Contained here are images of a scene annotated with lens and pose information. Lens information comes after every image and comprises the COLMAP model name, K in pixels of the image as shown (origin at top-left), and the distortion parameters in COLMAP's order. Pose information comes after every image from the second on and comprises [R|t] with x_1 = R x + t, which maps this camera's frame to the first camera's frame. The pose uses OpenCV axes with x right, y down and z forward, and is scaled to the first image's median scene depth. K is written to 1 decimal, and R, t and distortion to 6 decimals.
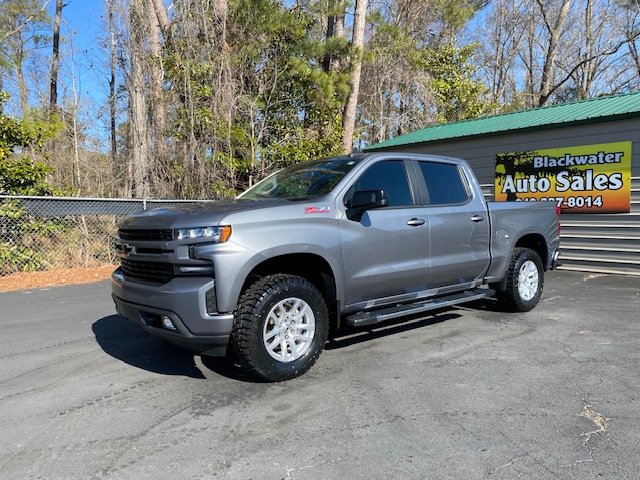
lens RADIAL K [[489.4, 0, 314.4], [0, 489.4, 236.9], [0, 0, 1]] dist [0.021829, -0.018776]
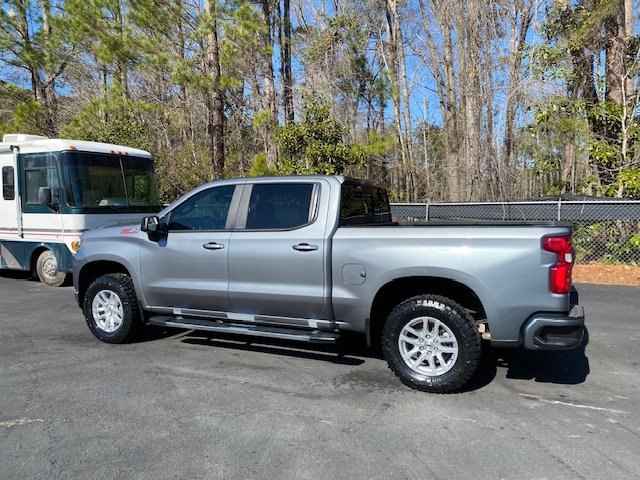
lens RADIAL K [[489.4, 0, 314.8], [0, 489.4, 242.1], [0, 0, 1]] dist [0.021829, -0.018776]
pose [[0.421462, 0.075466, -0.903700, 1.196850], [-0.043575, 0.997066, 0.062941, -0.109406], [0.905798, 0.012851, 0.423514, 0.714974]]
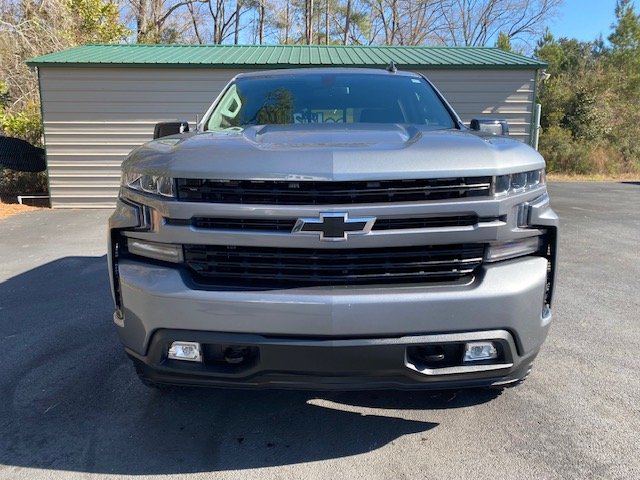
lens RADIAL K [[489.4, 0, 319.6], [0, 489.4, 240.4], [0, 0, 1]] dist [0.021829, -0.018776]
pose [[0.642962, -0.129727, 0.754832, -0.580255], [0.036139, 0.989592, 0.139290, -0.019138], [-0.765045, -0.062280, 0.640958, 0.577312]]
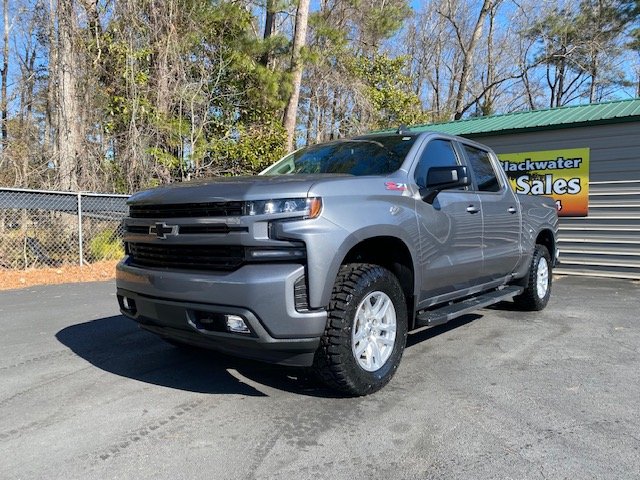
lens RADIAL K [[489.4, 0, 314.9], [0, 489.4, 237.3], [0, 0, 1]] dist [0.021829, -0.018776]
pose [[0.981581, 0.010575, 0.190754, -0.233986], [-0.006513, 0.999739, -0.021912, 0.041127], [-0.190936, 0.020266, 0.981393, 0.167958]]
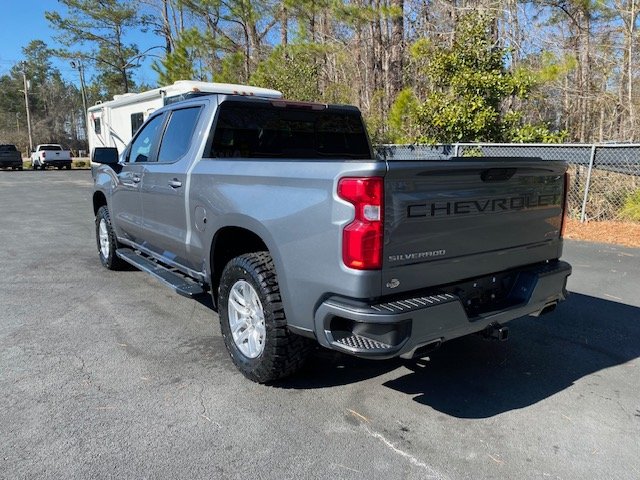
lens RADIAL K [[489.4, 0, 320.1], [0, 489.4, 241.6], [0, 0, 1]] dist [0.021829, -0.018776]
pose [[-0.061264, 0.188130, -0.980232, 1.130015], [-0.055646, 0.979905, 0.191545, -0.111374], [0.996569, 0.066281, -0.049564, 1.361334]]
